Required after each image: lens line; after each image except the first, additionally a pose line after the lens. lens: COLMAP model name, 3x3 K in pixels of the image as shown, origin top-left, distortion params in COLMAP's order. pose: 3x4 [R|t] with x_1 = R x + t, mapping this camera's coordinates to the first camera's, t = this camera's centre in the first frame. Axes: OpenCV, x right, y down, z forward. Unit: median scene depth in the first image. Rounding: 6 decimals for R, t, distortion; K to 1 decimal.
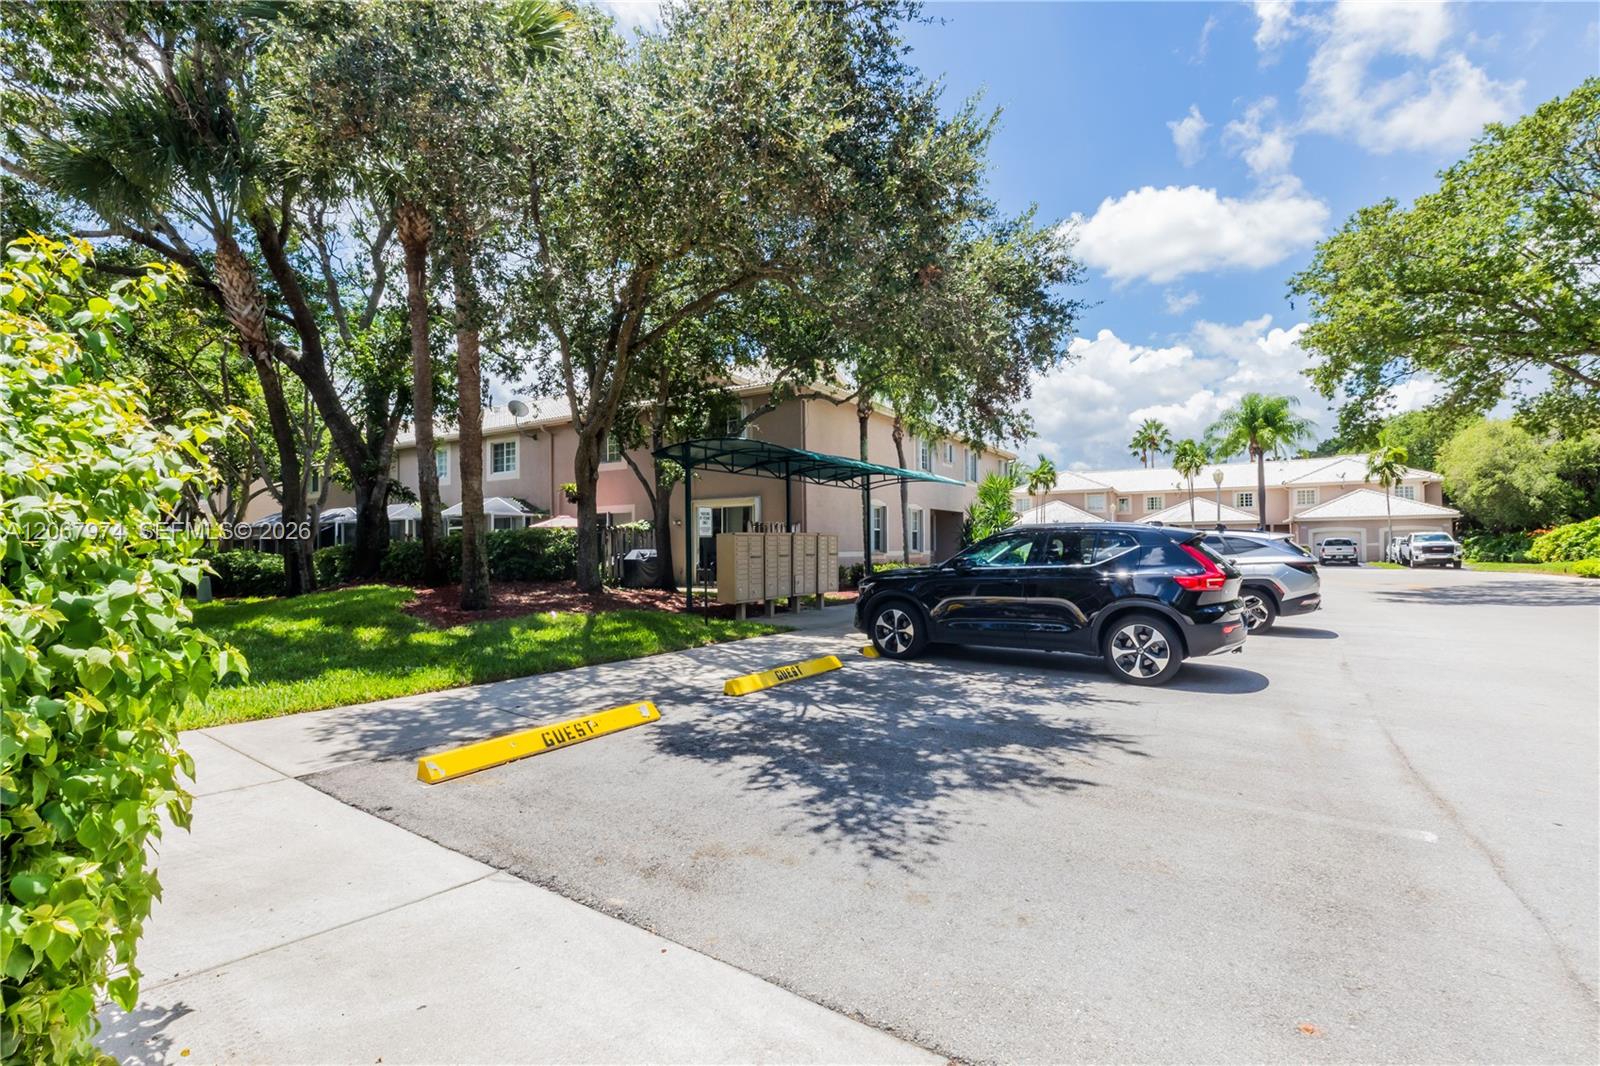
lens RADIAL K [[709.7, 0, 804.3], [0, 709.7, 539.0], [0, 0, 1]] dist [0.002206, 0.000537]
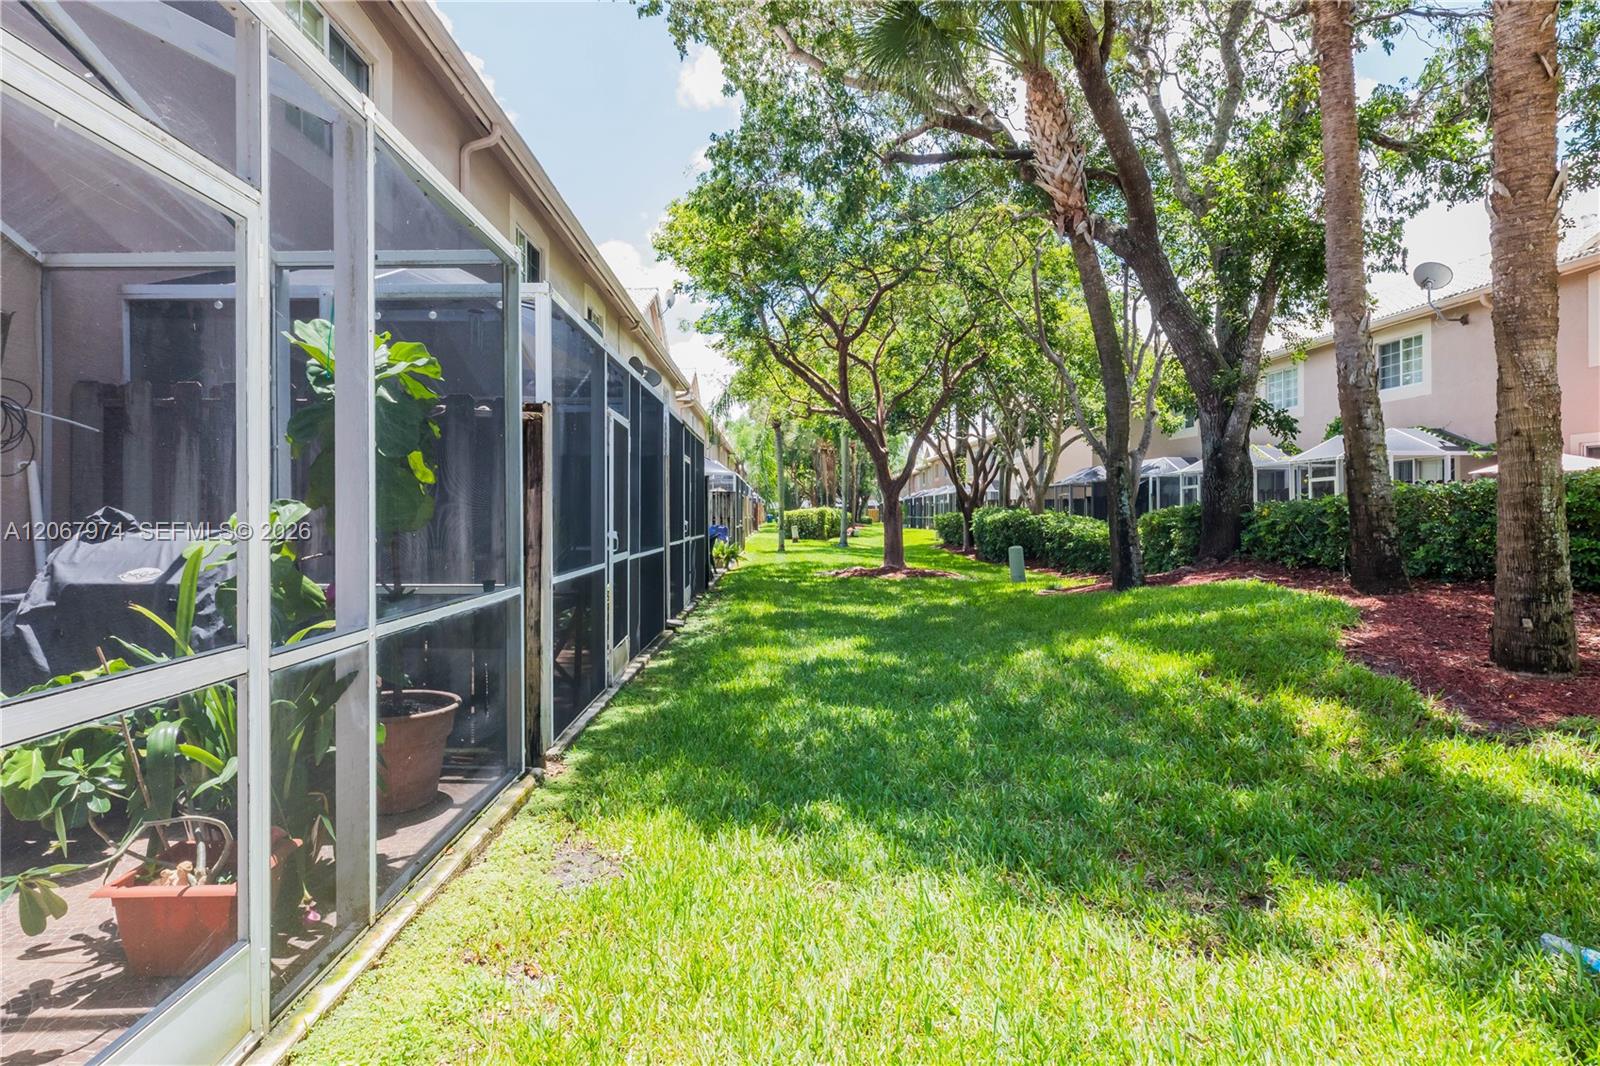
lens RADIAL K [[888.6, 0, 799.8], [0, 888.6, 509.0], [0, 0, 1]] dist [0.002134, 0.000481]
pose [[0.585777, 0.003877, -0.810463, -0.123824], [0.007843, 0.999915, 0.010451, -0.000907], [0.810435, -0.012479, 0.585696, 0.151700]]
